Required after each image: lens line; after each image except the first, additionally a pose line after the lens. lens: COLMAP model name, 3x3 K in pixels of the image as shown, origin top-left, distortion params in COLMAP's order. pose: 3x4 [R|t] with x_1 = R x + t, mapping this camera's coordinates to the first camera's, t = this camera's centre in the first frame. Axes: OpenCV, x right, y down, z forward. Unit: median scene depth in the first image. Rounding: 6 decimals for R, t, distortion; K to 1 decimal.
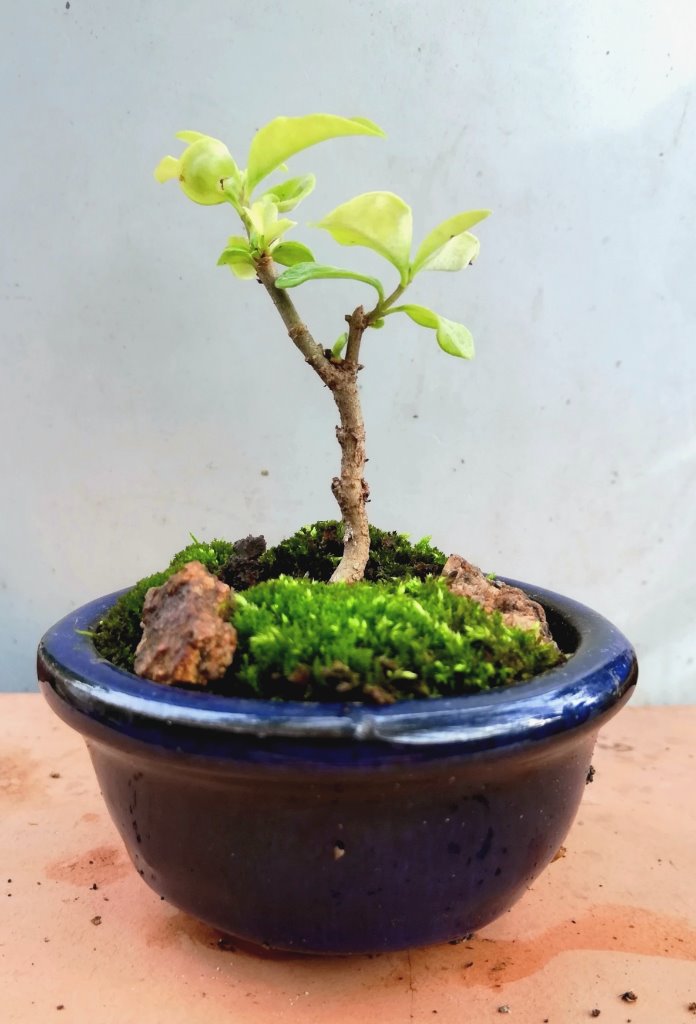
lens RADIAL K [[811.7, 0, 343.5], [0, 811.7, 518.9], [0, 0, 1]] dist [0.011017, -0.002498]
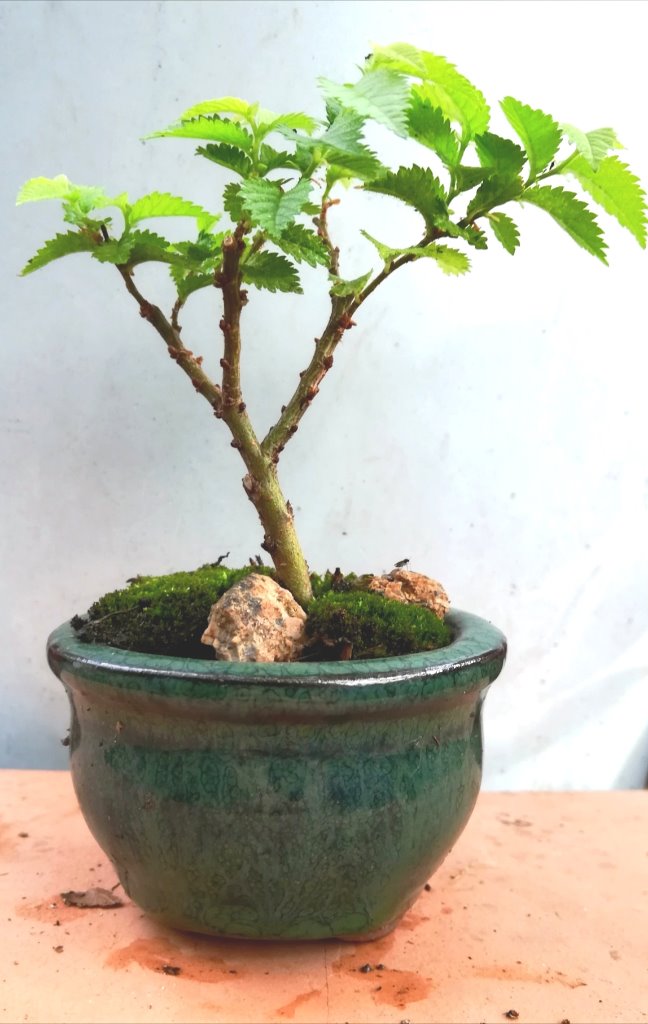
lens RADIAL K [[805.1, 0, 321.7], [0, 805.1, 515.0], [0, 0, 1]] dist [0.002235, -0.005294]
pose [[0.999227, 0.020542, 0.033525, 0.018956], [-0.014385, 0.984548, -0.174520, 0.074579], [-0.036592, 0.173903, 0.984083, -0.239773]]
